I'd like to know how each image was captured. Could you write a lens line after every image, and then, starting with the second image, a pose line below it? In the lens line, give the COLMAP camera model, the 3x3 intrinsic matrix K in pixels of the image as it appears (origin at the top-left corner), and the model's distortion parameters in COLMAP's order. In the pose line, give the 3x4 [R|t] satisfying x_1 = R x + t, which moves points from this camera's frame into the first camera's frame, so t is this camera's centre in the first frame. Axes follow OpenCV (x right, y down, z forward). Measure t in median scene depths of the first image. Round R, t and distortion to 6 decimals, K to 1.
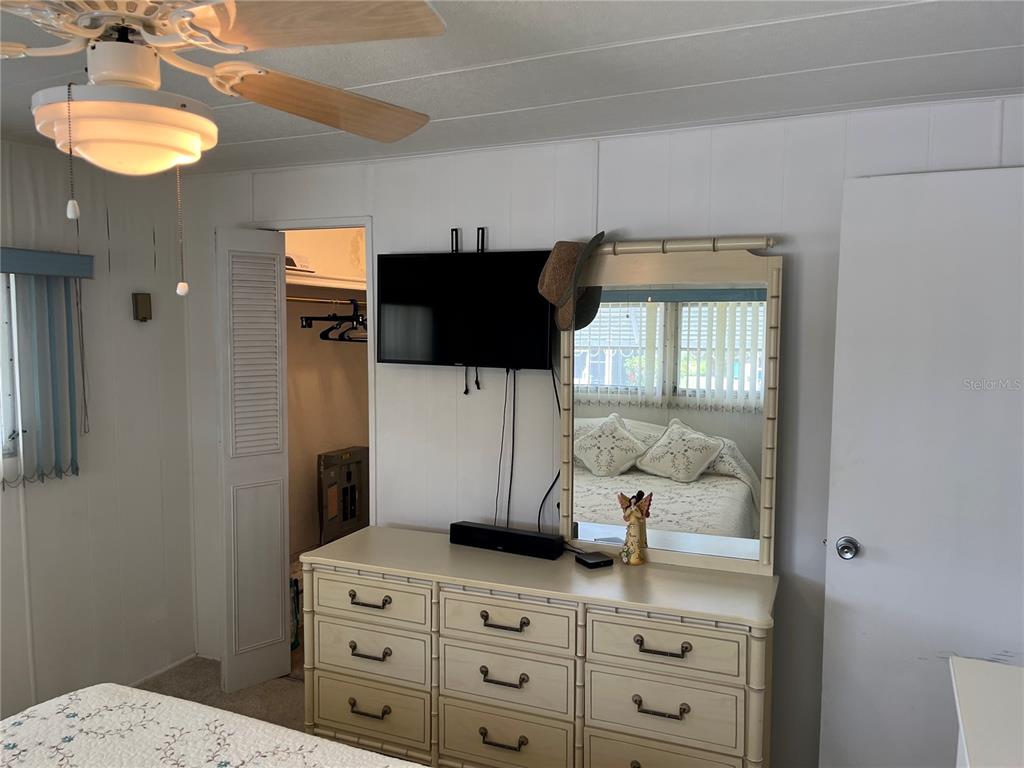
lens RADIAL K [[778.1, 0, 510.8], [0, 778.1, 392.8], [0, 0, 1]] dist [0.054379, -0.071969]
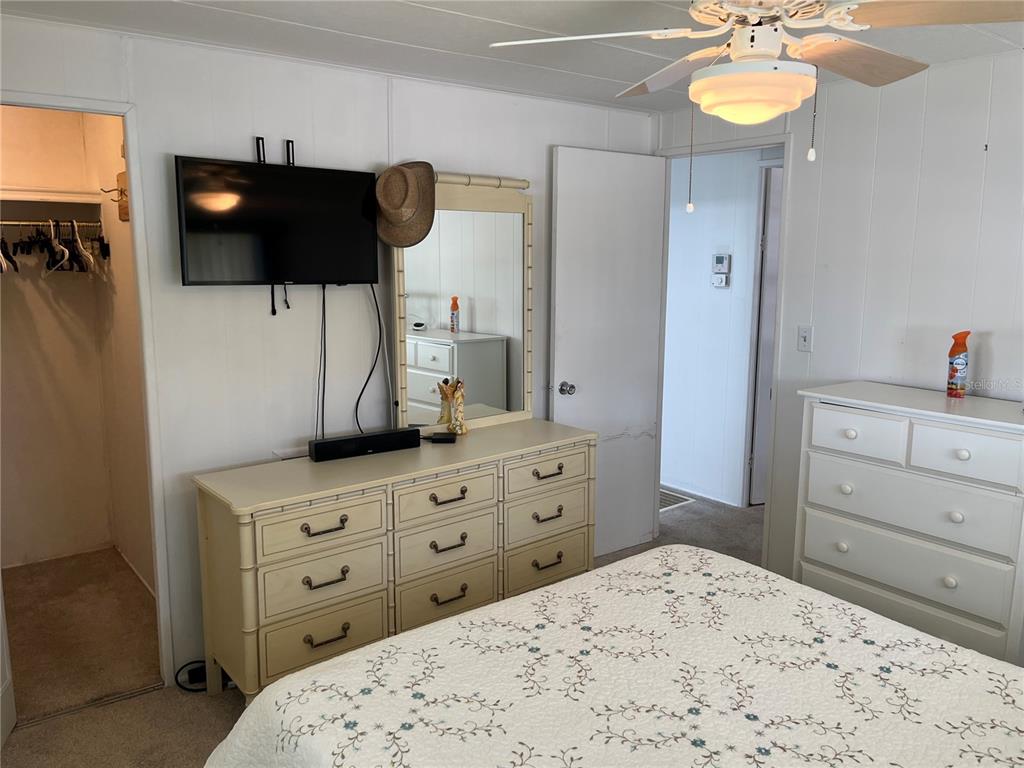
lens RADIAL K [[778.1, 0, 512.3], [0, 778.1, 374.2], [0, 0, 1]] dist [0.054379, -0.071969]
pose [[0.467111, -0.140881, 0.872903, -0.882476], [0.077348, 0.989951, 0.118381, -0.019077], [-0.880809, 0.012221, 0.473314, 0.328440]]
